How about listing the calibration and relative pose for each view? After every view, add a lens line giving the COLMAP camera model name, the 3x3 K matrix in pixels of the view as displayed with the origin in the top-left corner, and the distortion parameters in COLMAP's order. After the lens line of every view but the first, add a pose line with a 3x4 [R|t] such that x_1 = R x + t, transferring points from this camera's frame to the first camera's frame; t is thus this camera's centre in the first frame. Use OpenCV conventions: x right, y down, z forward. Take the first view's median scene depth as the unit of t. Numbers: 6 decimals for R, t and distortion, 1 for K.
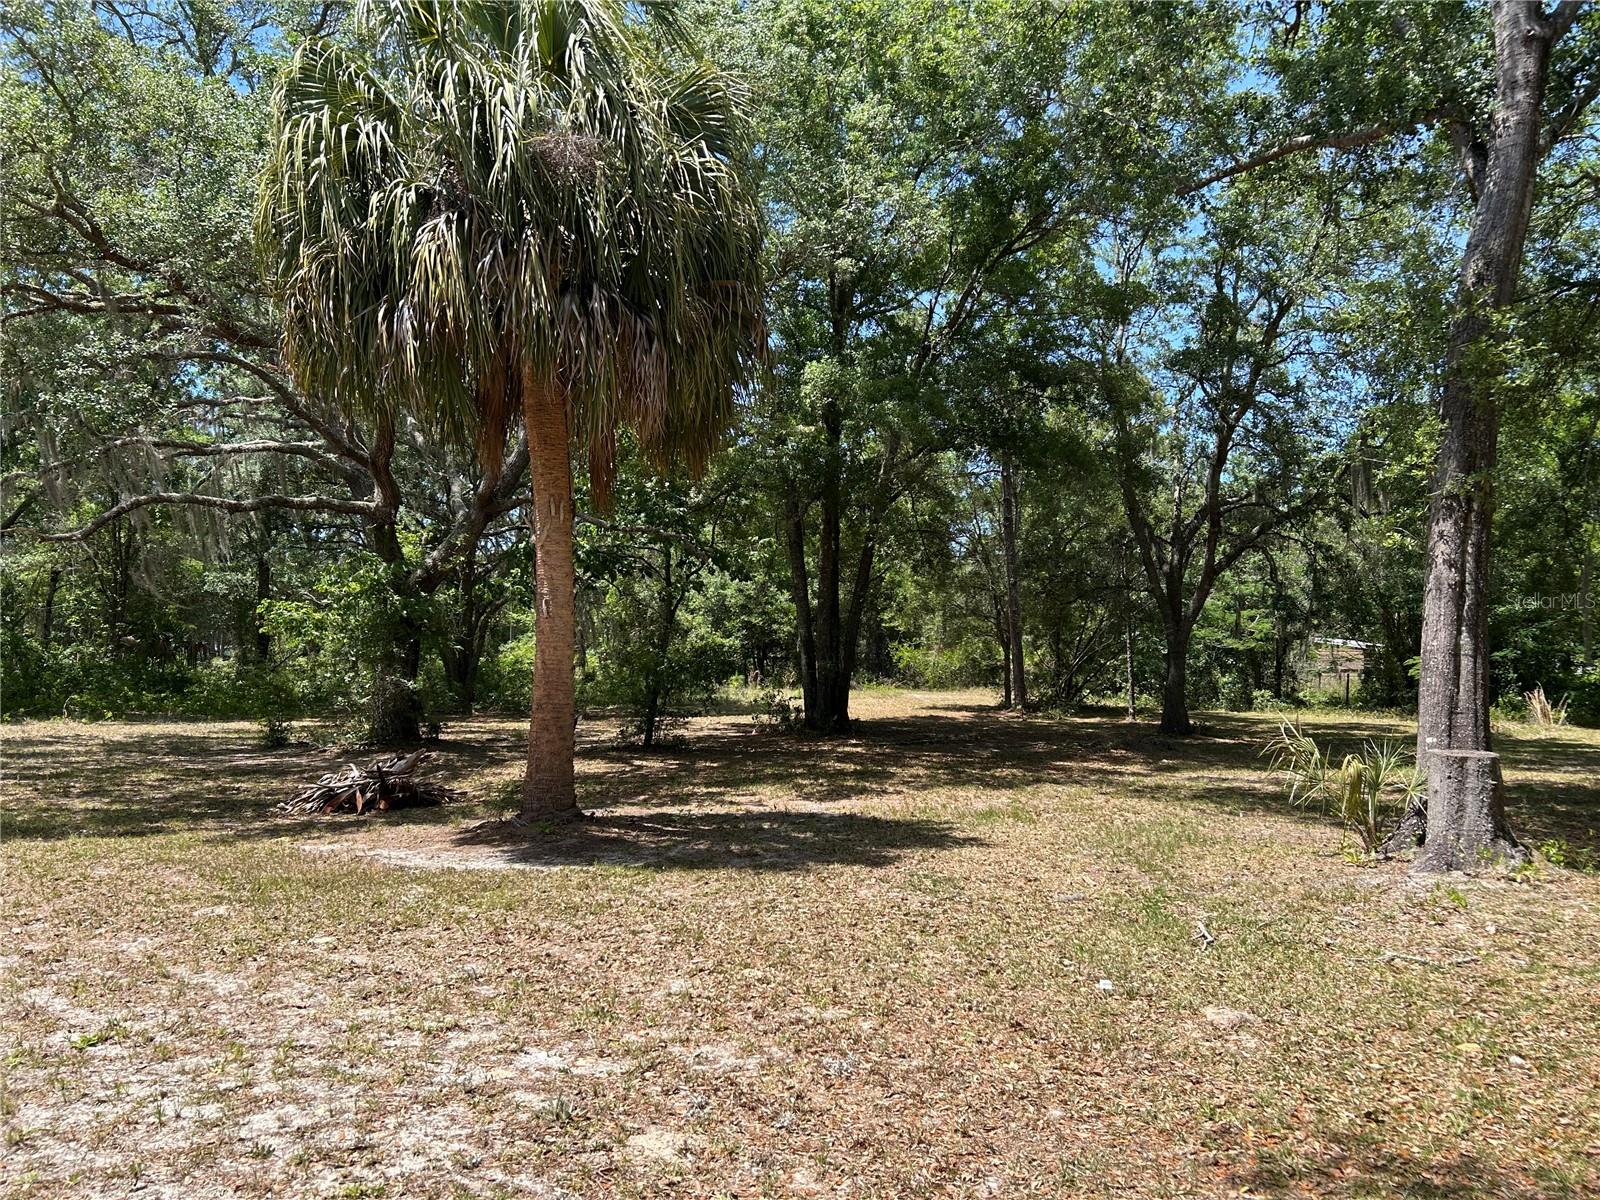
lens RADIAL K [[1208.3, 0, 802.9], [0, 1208.3, 604.2], [0, 0, 1]] dist [0.064162, -0.064137]
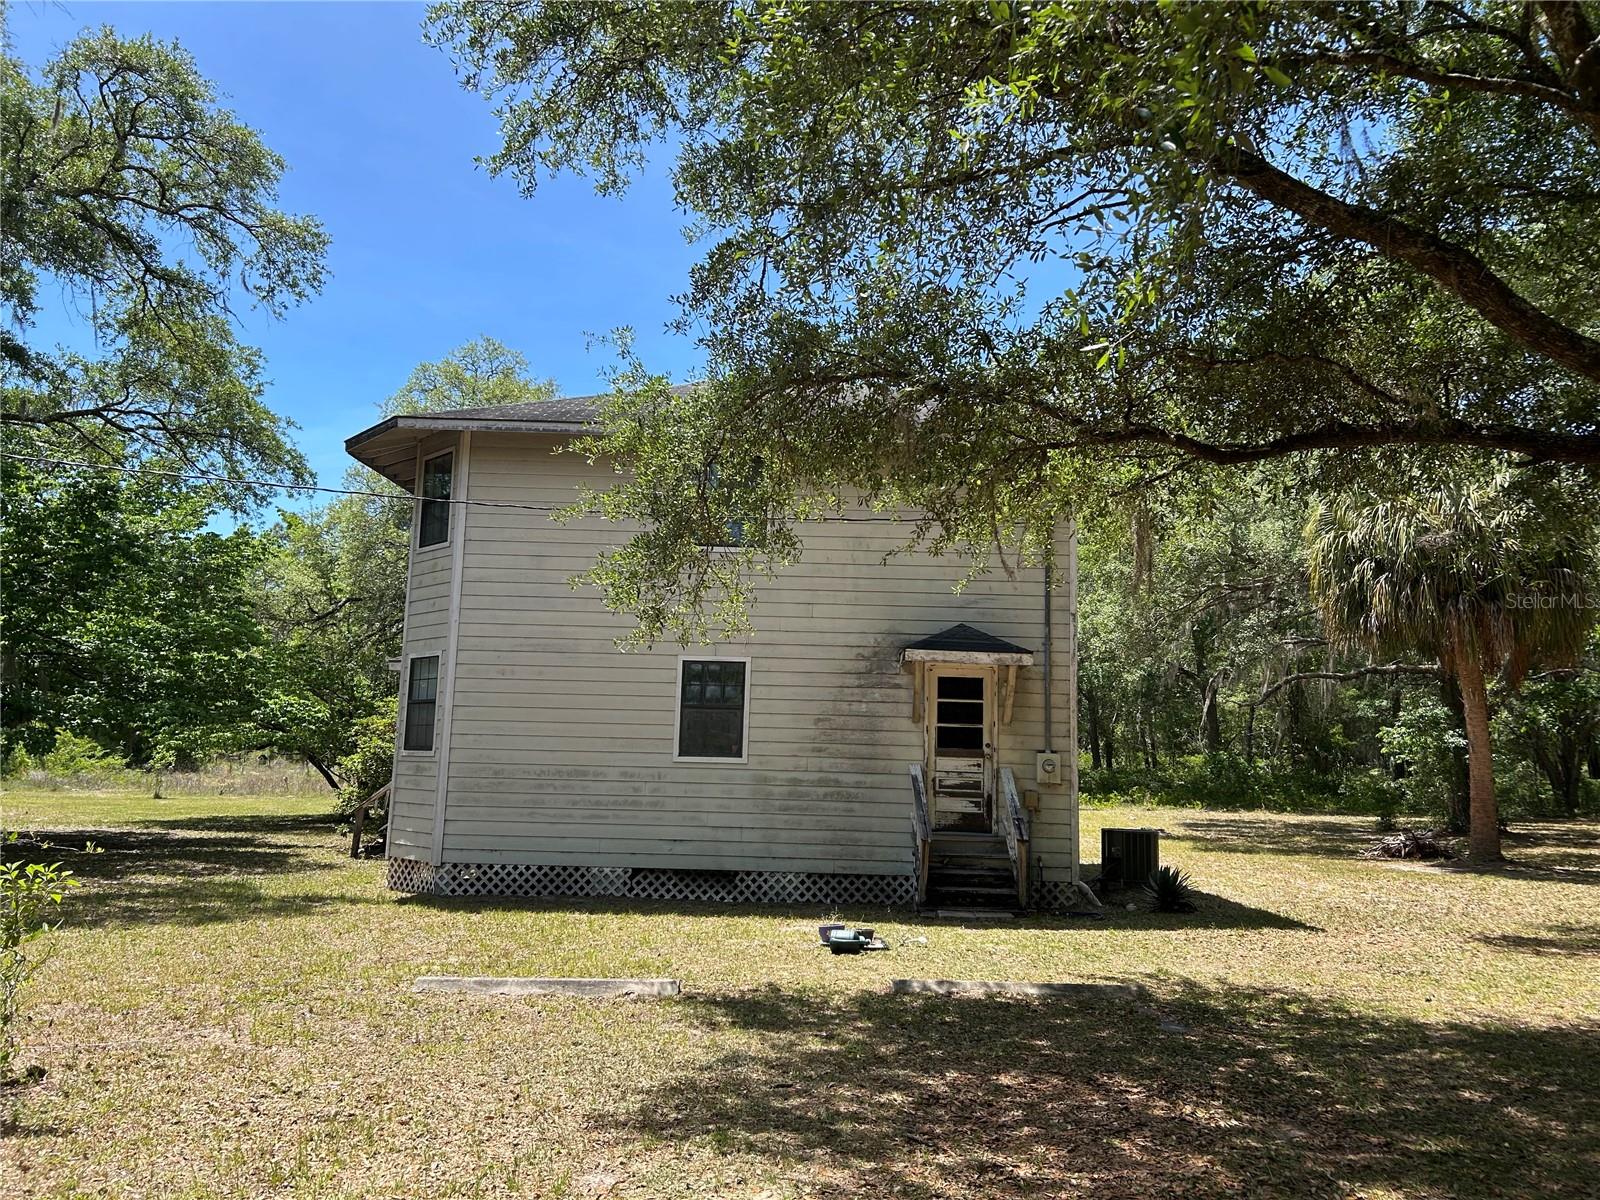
lens RADIAL K [[1208.3, 0, 802.9], [0, 1208.3, 604.2], [0, 0, 1]] dist [0.064162, -0.064137]
pose [[0.617055, -0.104505, -0.779950, 0.273334], [0.035326, 0.993822, -0.105213, -0.022764], [0.786127, 0.037370, 0.616934, -0.423633]]
